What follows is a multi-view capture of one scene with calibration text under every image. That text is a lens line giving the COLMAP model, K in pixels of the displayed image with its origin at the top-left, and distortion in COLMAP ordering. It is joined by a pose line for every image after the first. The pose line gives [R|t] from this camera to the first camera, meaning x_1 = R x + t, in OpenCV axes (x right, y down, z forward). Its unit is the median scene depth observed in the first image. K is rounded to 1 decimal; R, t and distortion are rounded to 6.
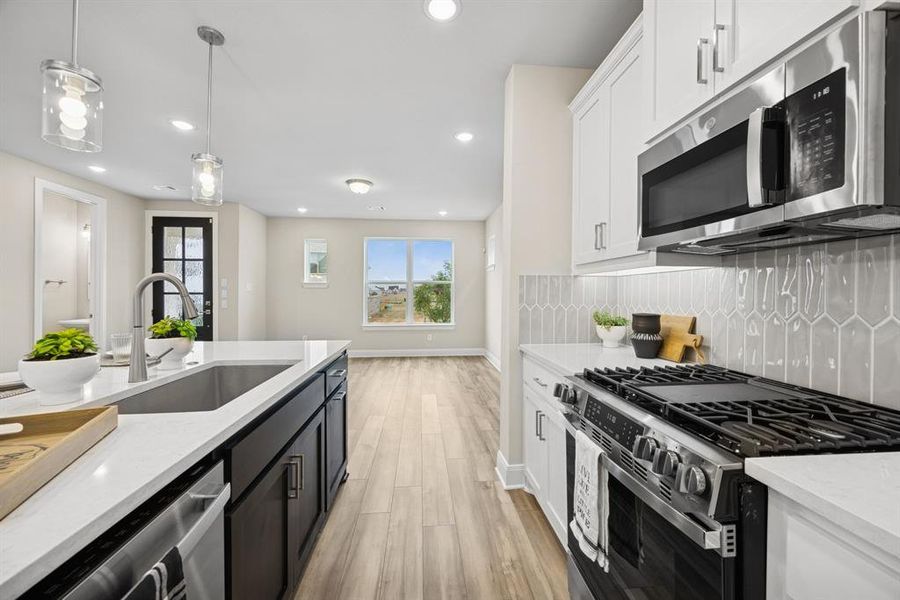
lens RADIAL K [[345.3, 0, 451.0], [0, 345.3, 294.6], [0, 0, 1]] dist [-0.000513, -0.000065]
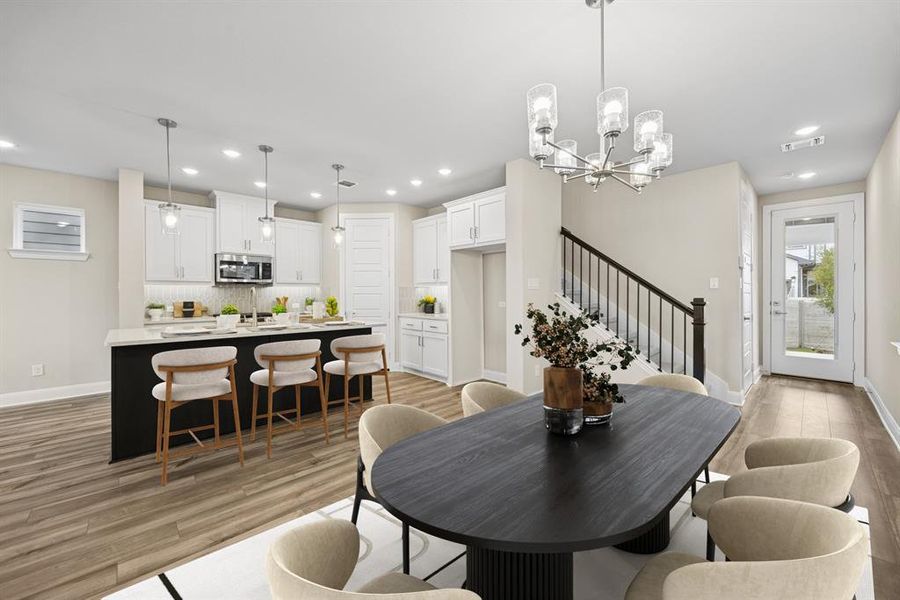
lens RADIAL K [[347.6, 0, 449.1], [0, 347.6, 294.8], [0, 0, 1]] dist [-0.000869, -0.000101]
pose [[-0.616502, -0.004239, 0.787342, -2.809957], [0.003822, 0.999958, 0.008376, -0.013702], [-0.787344, 0.008173, -0.616459, 1.037468]]
